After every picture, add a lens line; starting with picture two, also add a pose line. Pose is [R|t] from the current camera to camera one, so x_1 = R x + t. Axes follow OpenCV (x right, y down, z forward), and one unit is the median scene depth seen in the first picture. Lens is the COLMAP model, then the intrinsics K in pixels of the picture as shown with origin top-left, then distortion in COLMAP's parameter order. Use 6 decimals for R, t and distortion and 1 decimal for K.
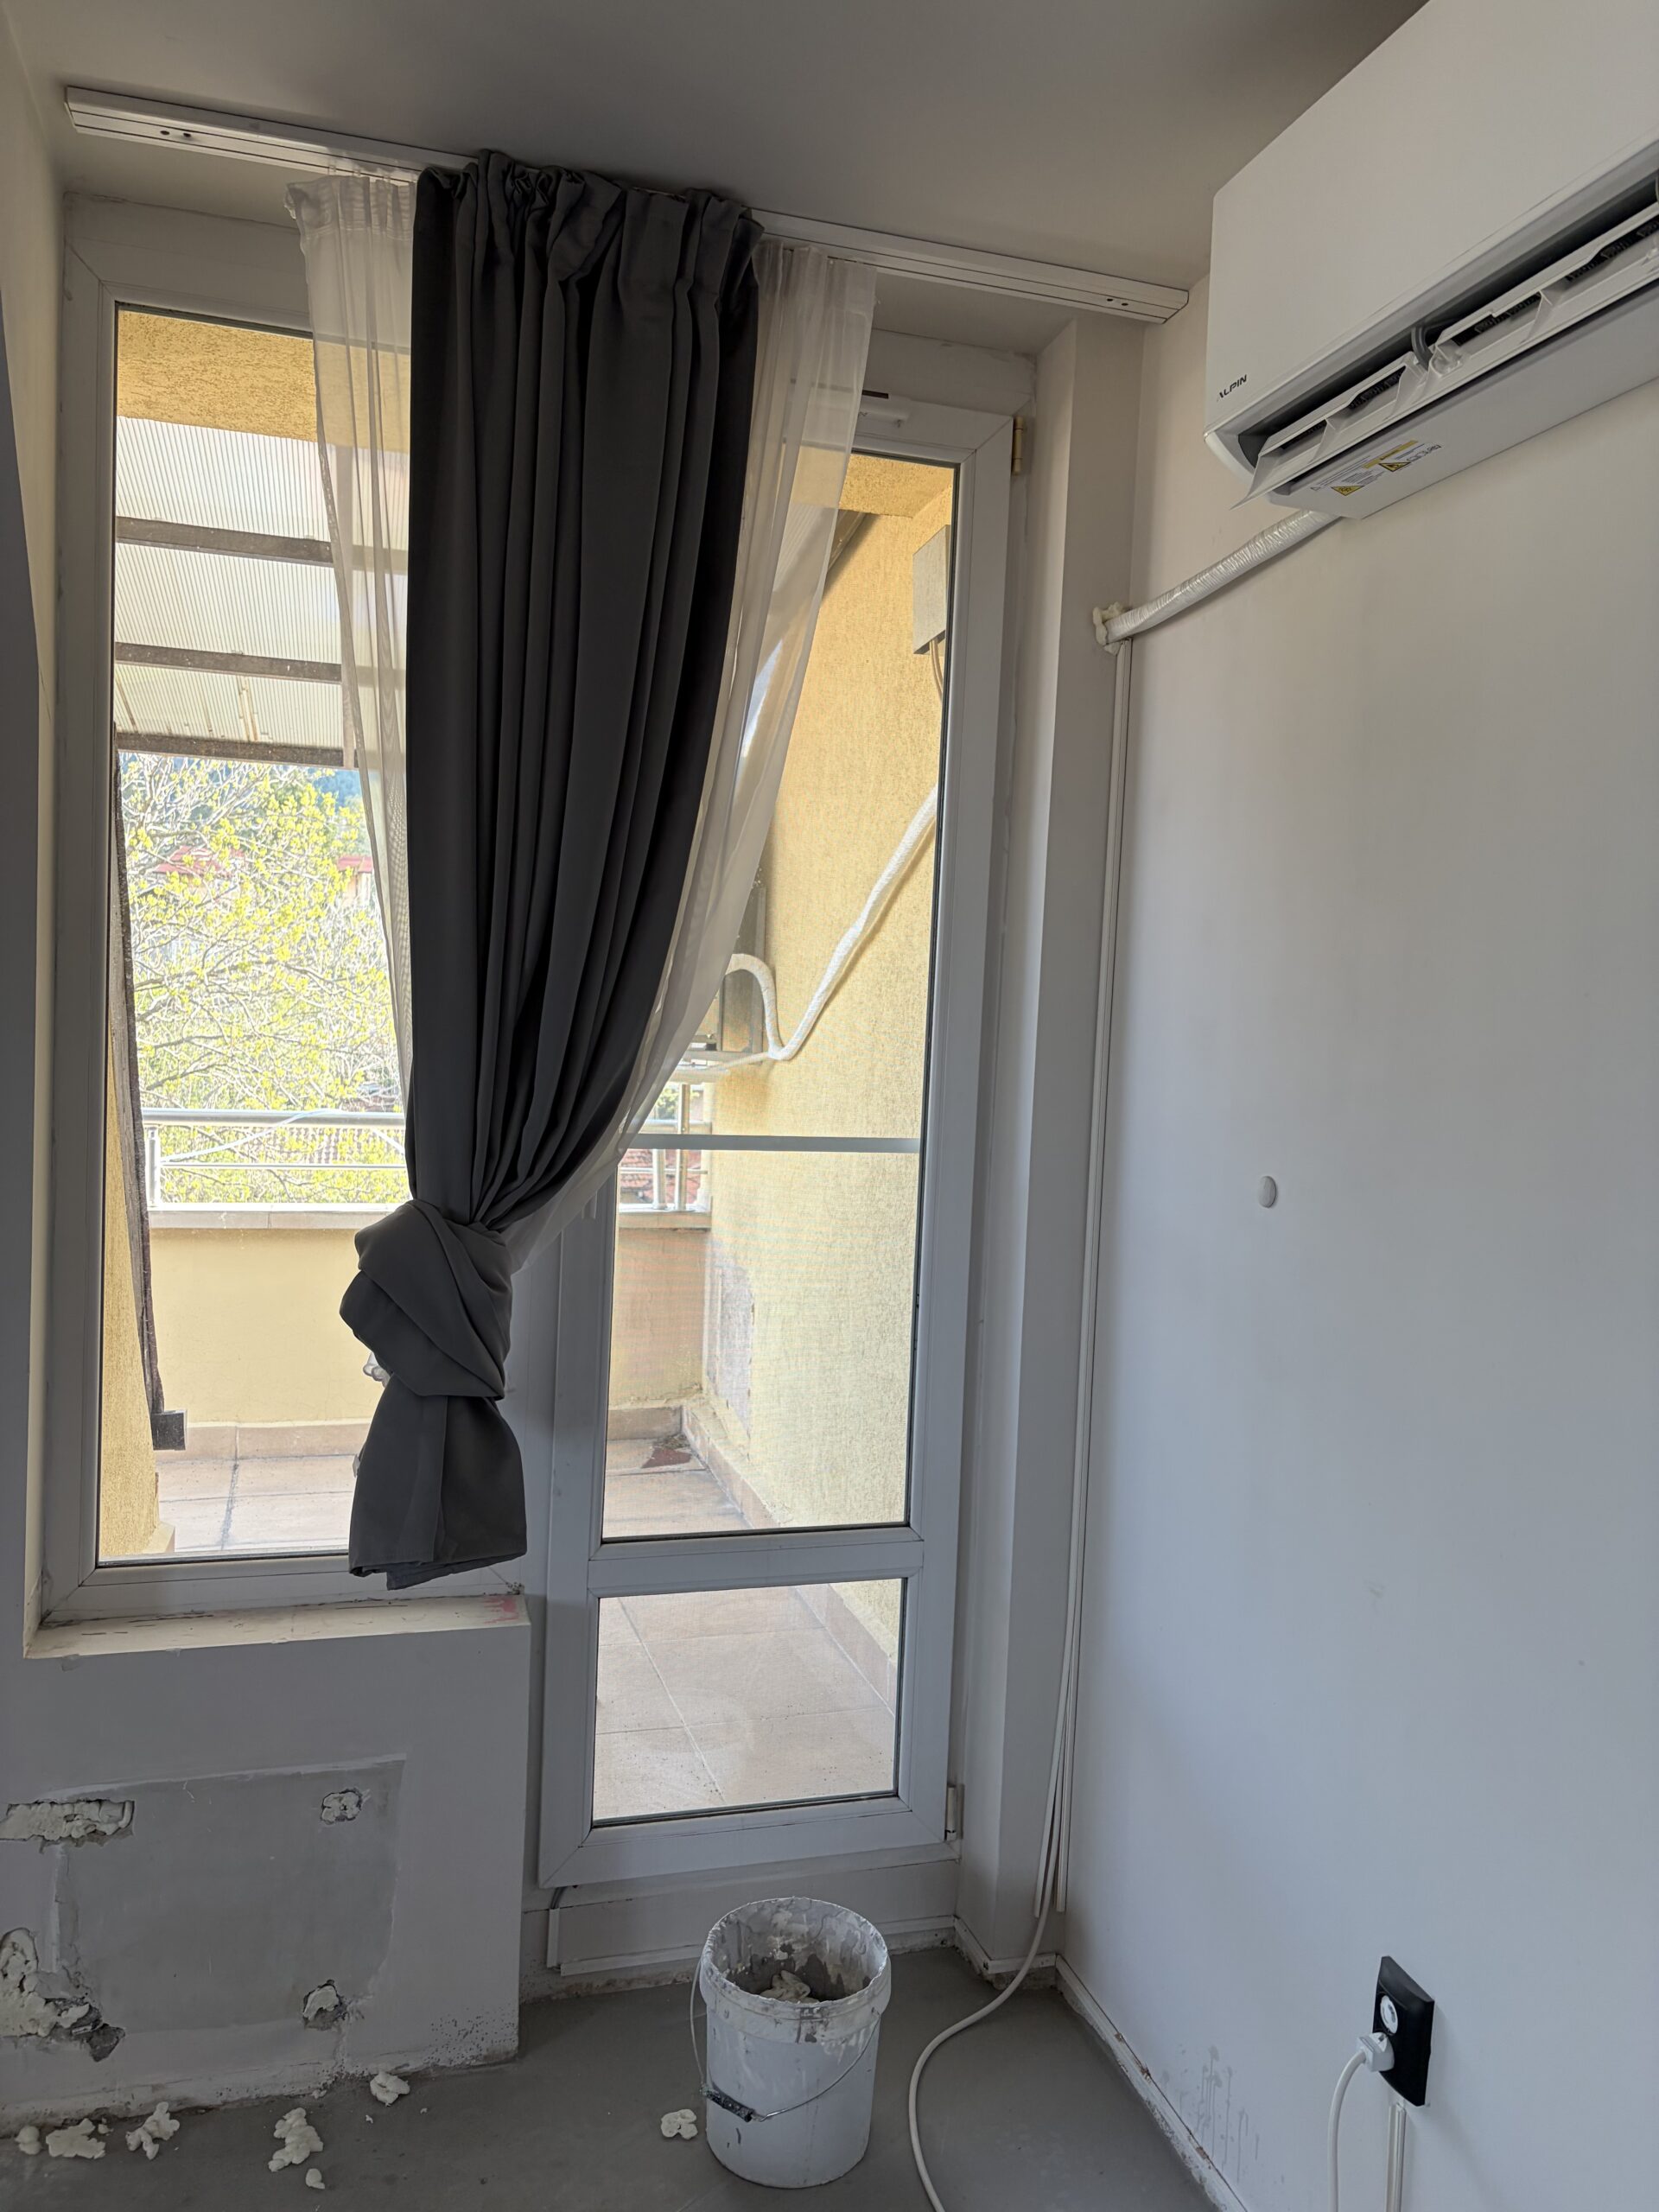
lens RADIAL K [[1672.9, 0, 830.1], [0, 1672.9, 1105.0], [0, 0, 1]] dist [0.034195, -0.045254]
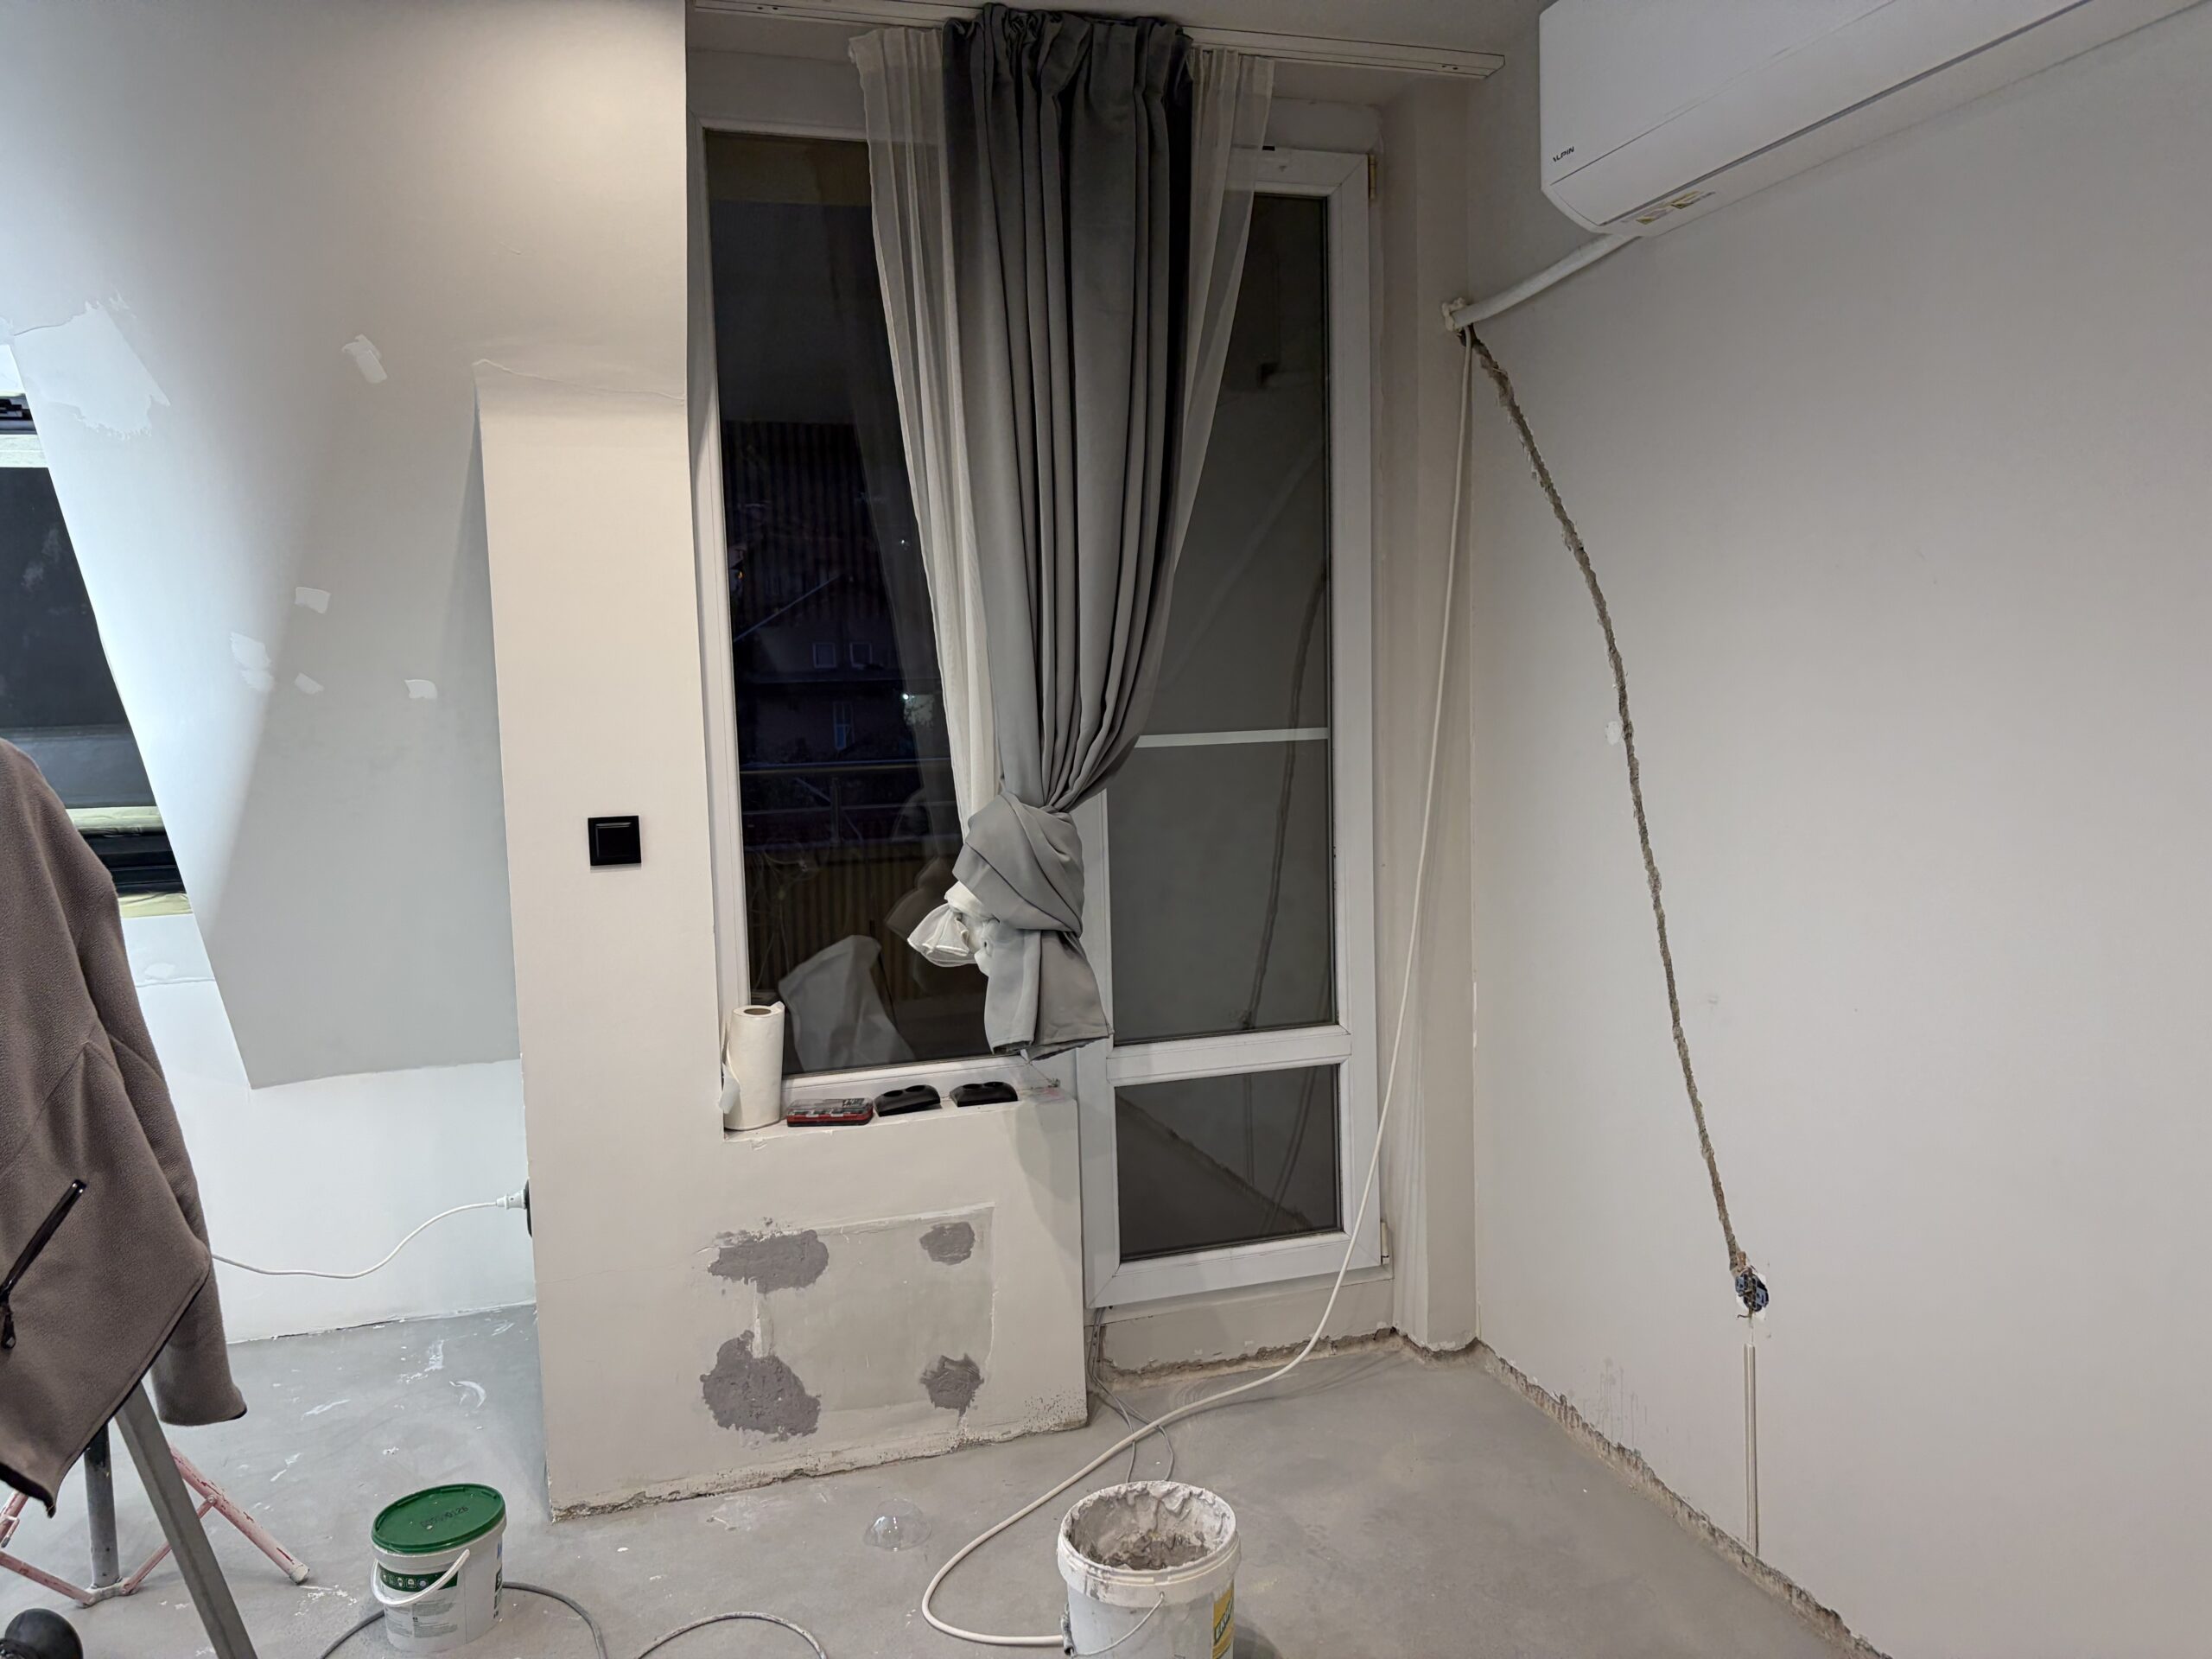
lens RADIAL K [[1672.9, 0, 1105.6], [0, 1672.9, 840.4], [0, 0, 1]] dist [0.034195, -0.045254]
pose [[0.997335, -0.072953, 0.000686, -0.159019], [0.072855, 0.996400, 0.043345, 0.049645], [-0.003846, -0.043180, 0.999060, -0.369721]]
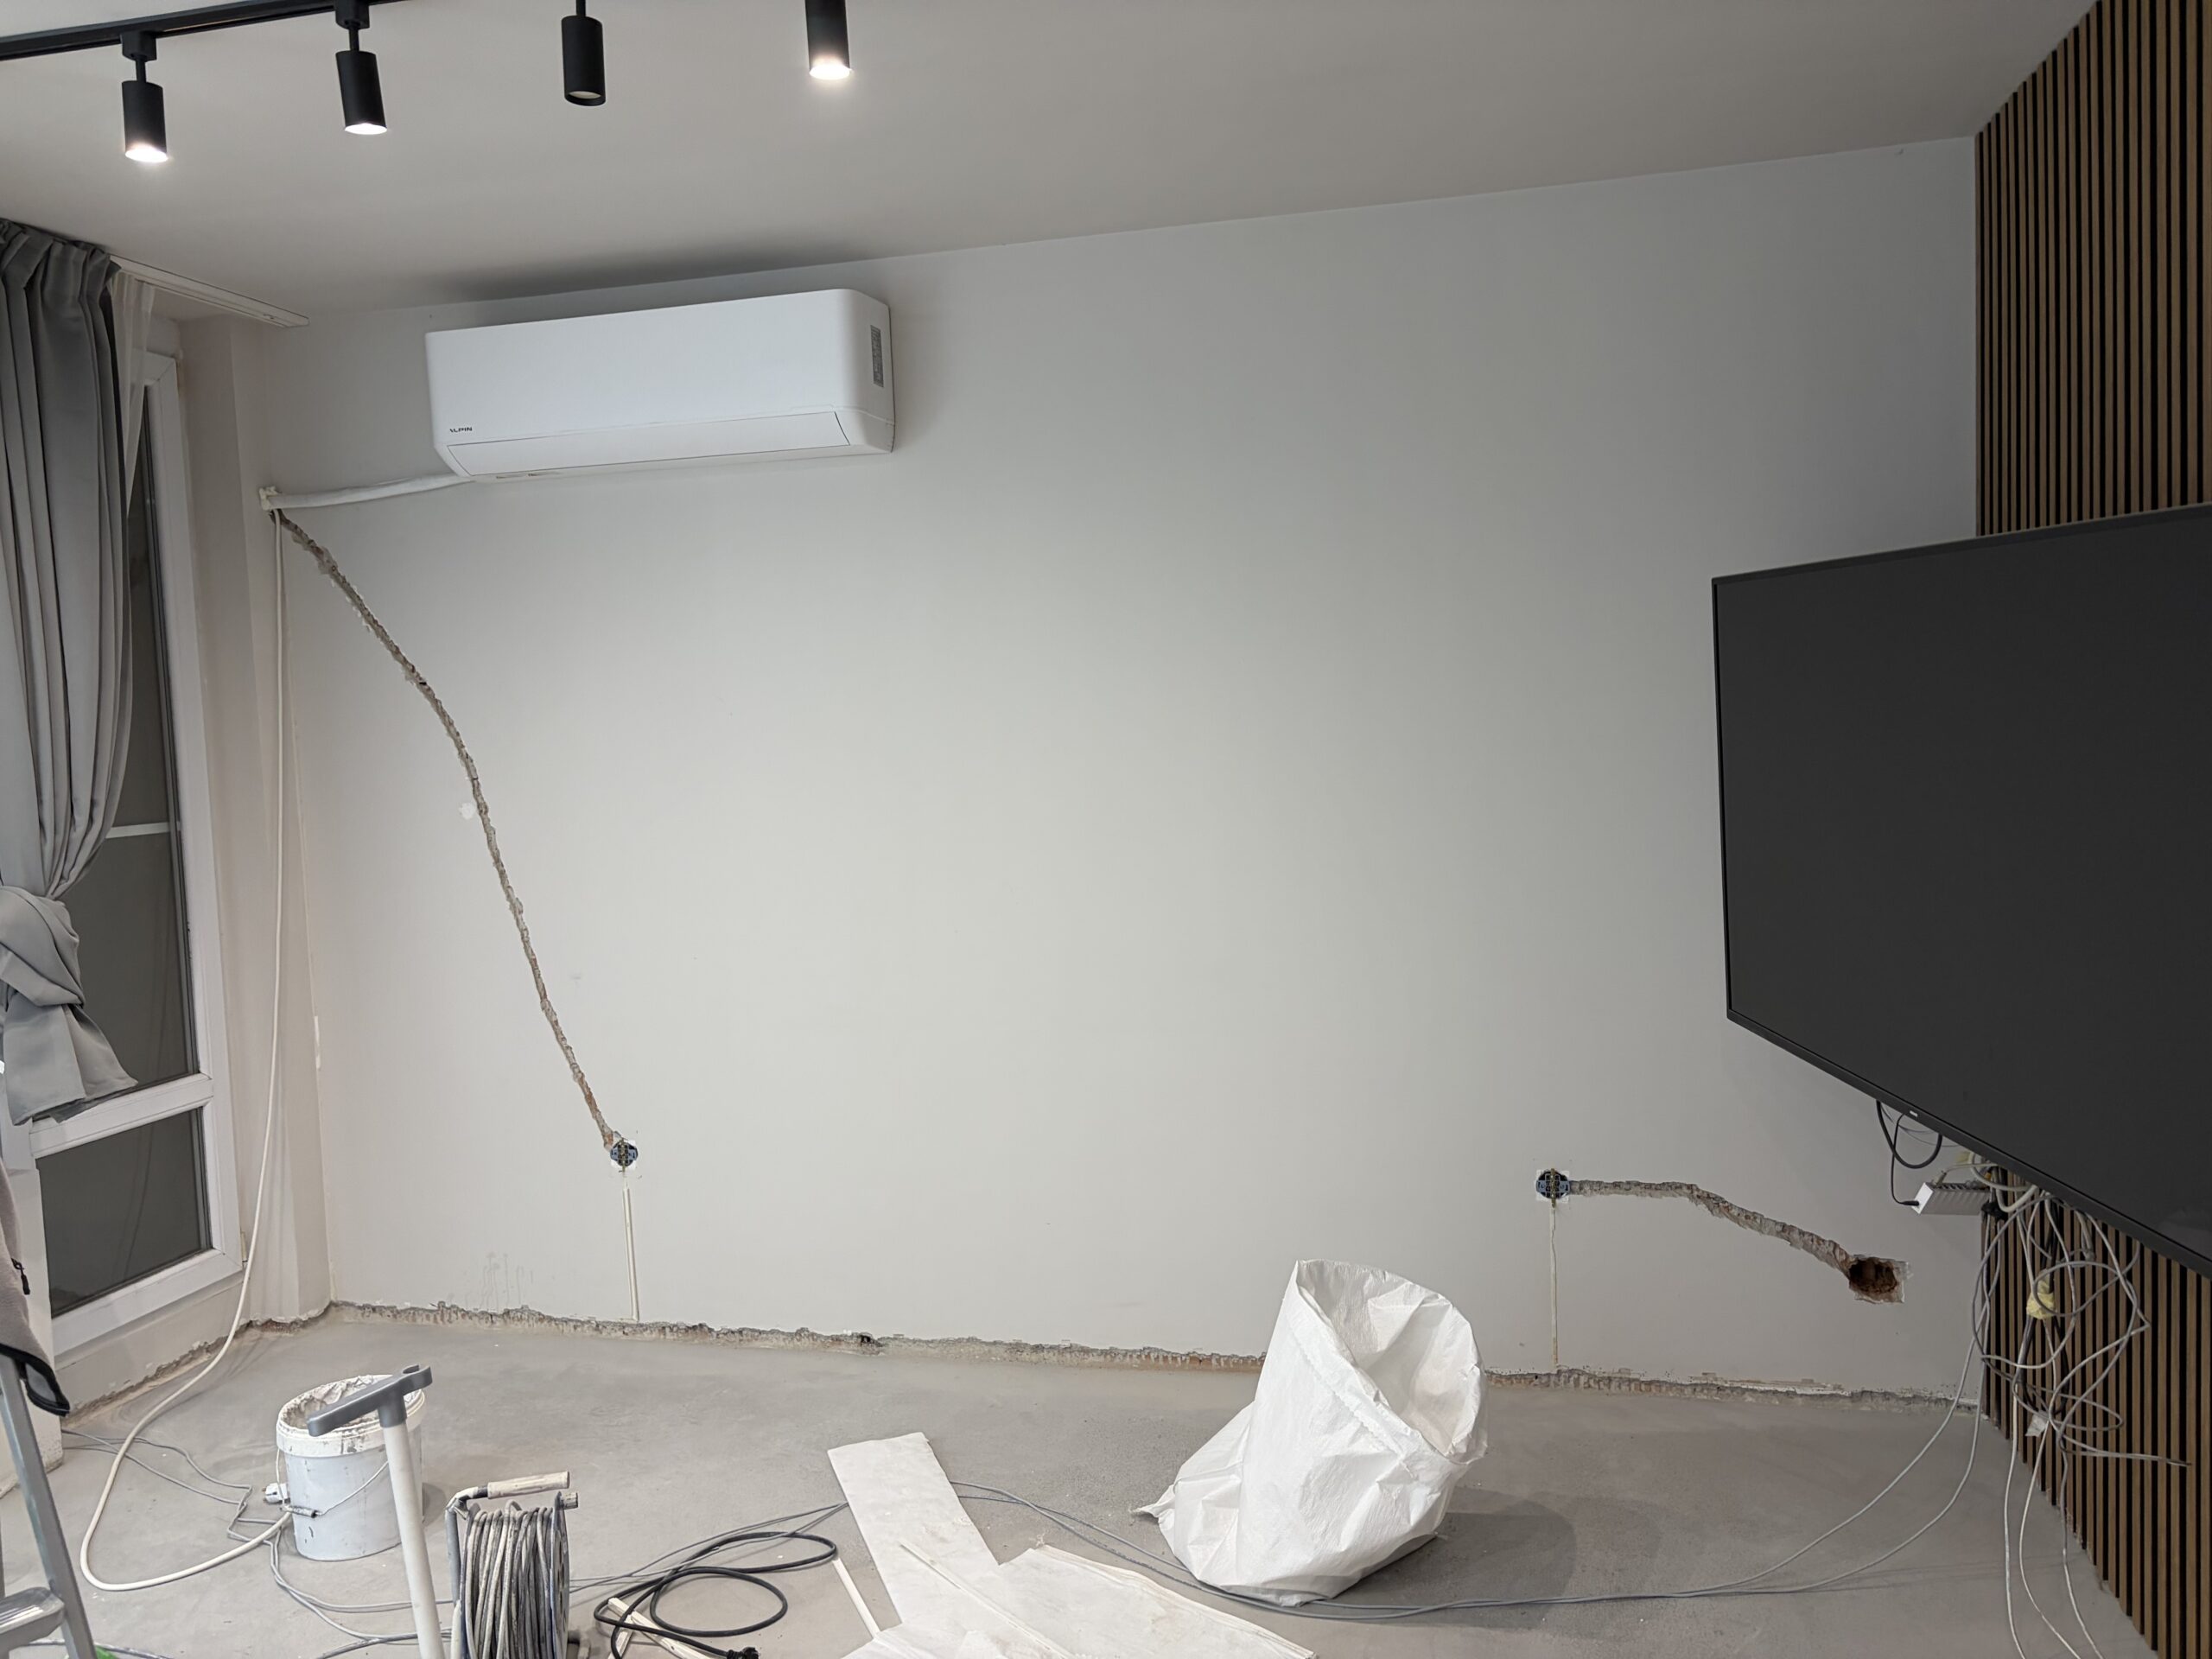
lens RADIAL K [[1672.9, 0, 1101.5], [0, 1672.9, 841.9], [0, 0, 1]] dist [0.034195, -0.045254]
pose [[0.497121, -0.128941, 0.858047, -1.071960], [0.110930, 0.990226, 0.084536, 0.002882], [-0.860561, 0.053158, 0.506566, -0.645986]]
